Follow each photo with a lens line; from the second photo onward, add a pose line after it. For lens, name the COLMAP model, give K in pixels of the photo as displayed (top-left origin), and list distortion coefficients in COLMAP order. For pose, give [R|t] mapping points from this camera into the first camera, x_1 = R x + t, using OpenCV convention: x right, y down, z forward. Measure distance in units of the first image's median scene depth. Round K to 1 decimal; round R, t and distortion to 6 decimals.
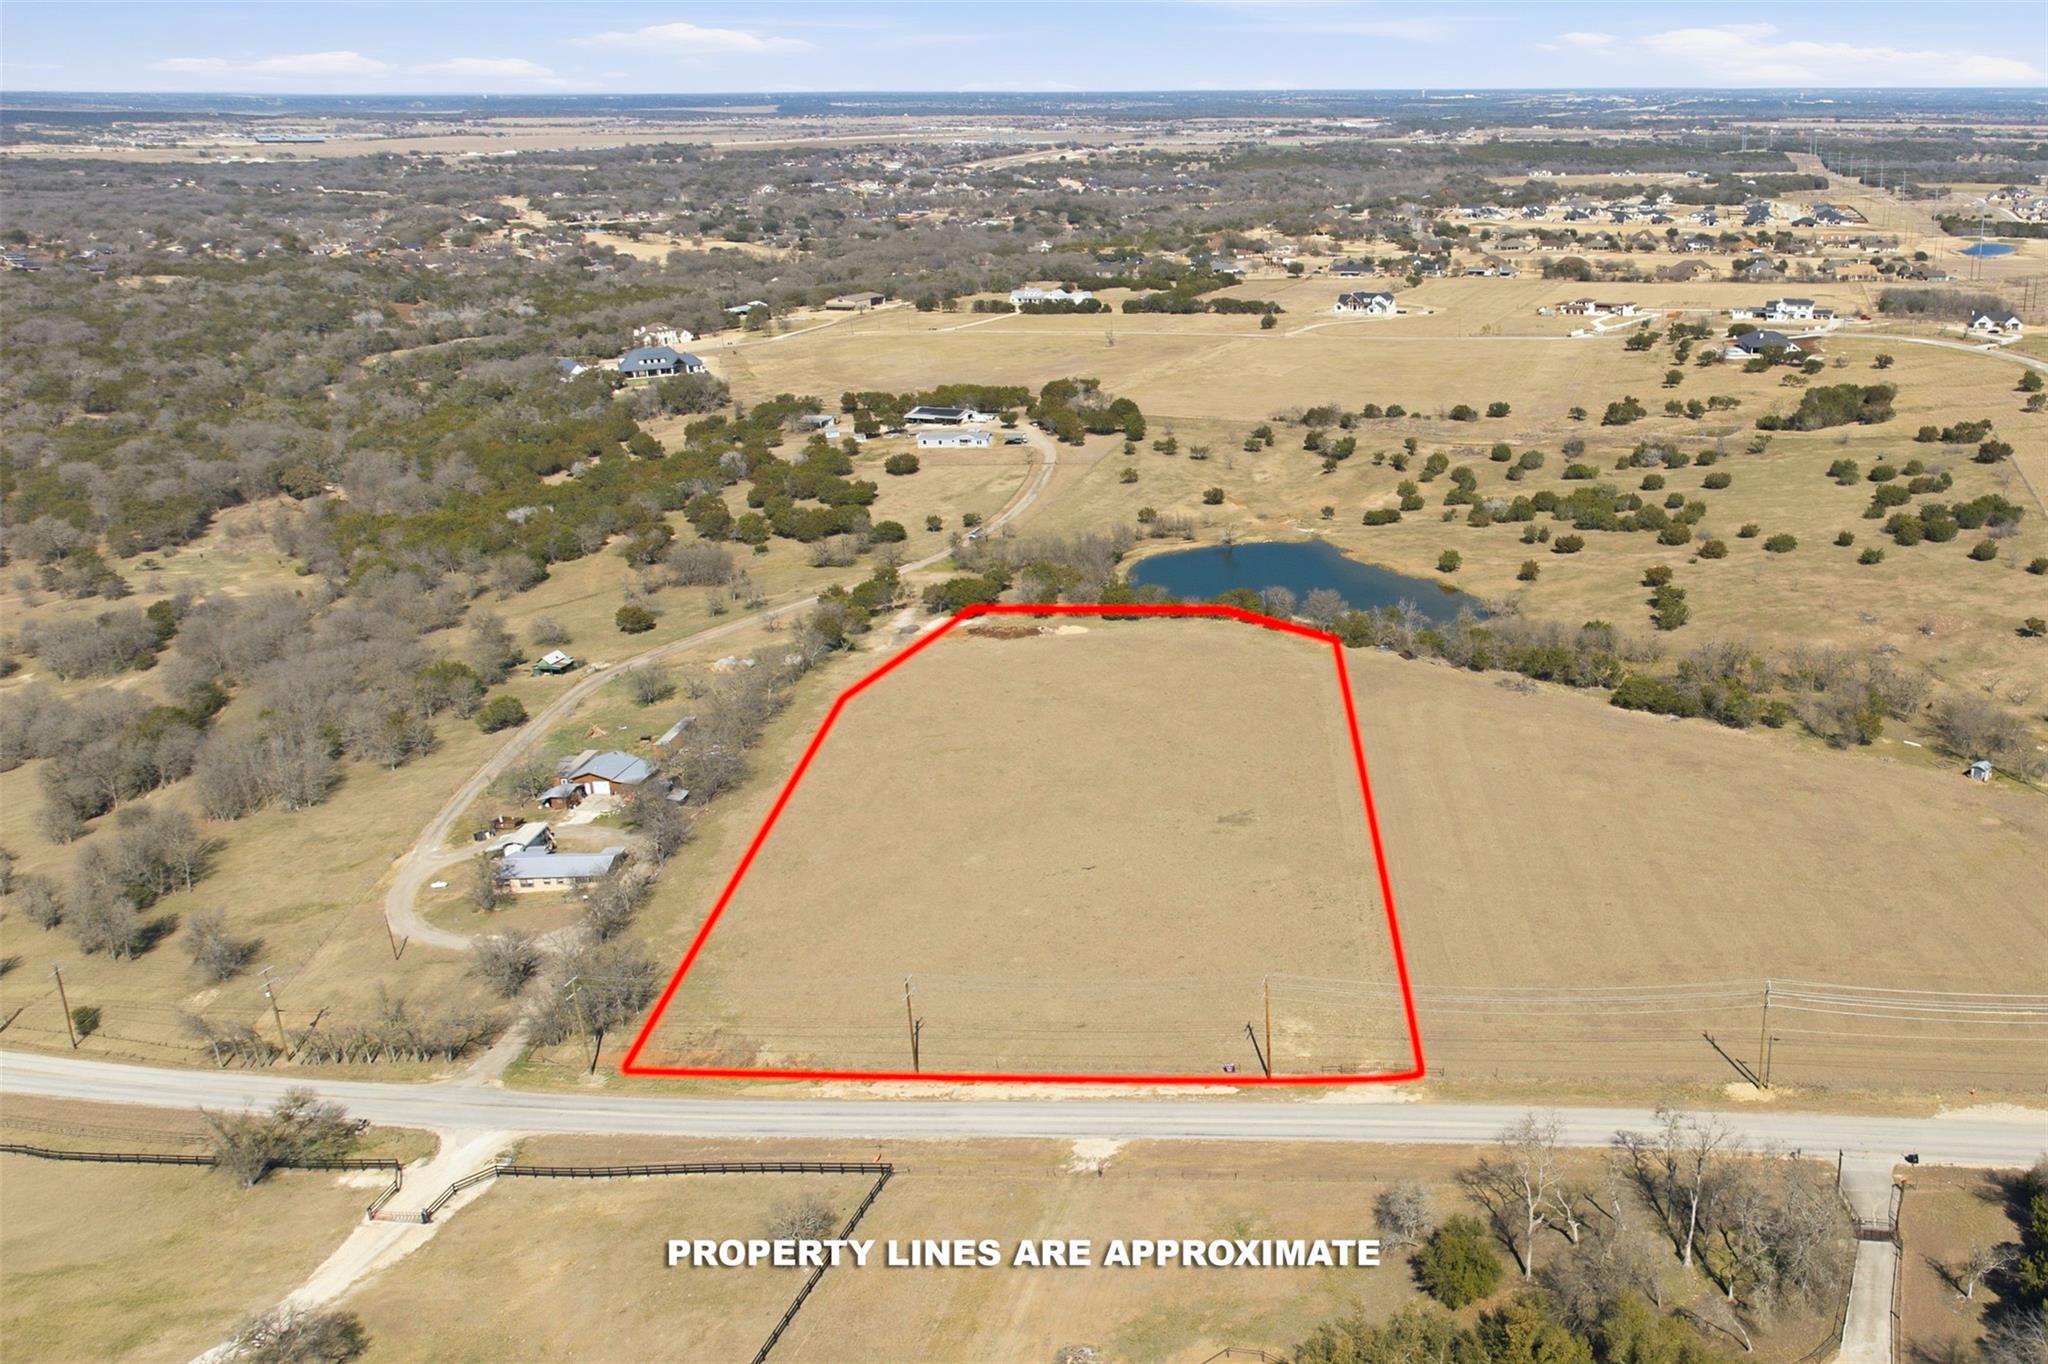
lens RADIAL K [[1730.8, 0, 1409.9], [0, 1730.8, 762.6], [0, 0, 1]] dist [-0.026809, -0.004946]
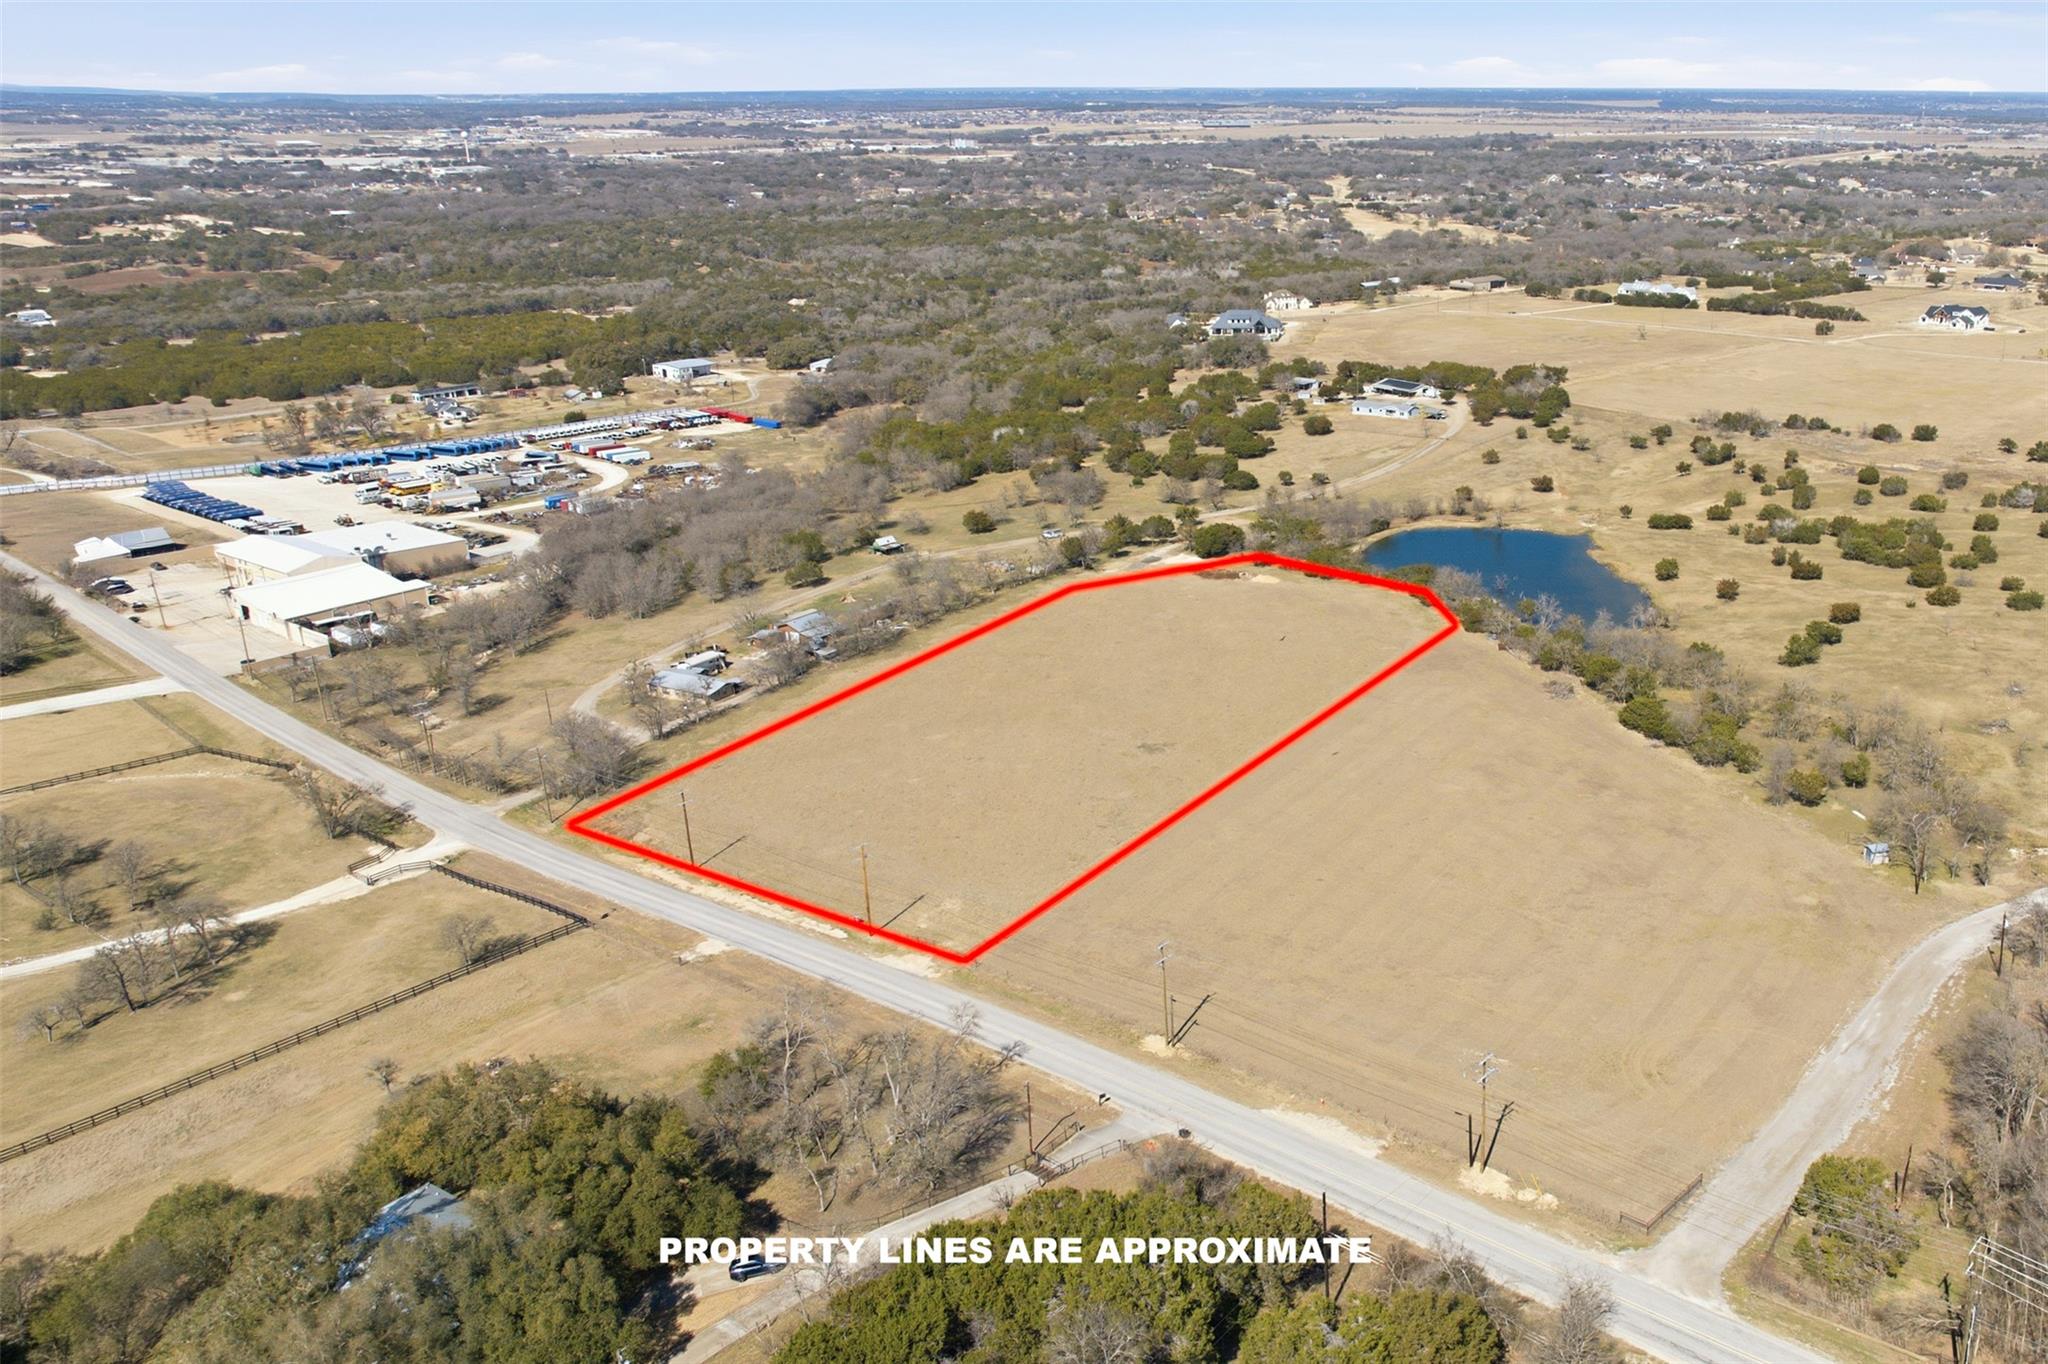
lens RADIAL K [[1758.6, 0, 1275.6], [0, 1758.6, 680.8], [0, 0, 1]] dist [0.001537, -0.090517]
pose [[0.854482, 0.166244, -0.492162, 0.228944], [-0.188960, 0.981978, 0.003626, -0.012437], [0.483895, 0.089901, 0.870496, 0.031327]]
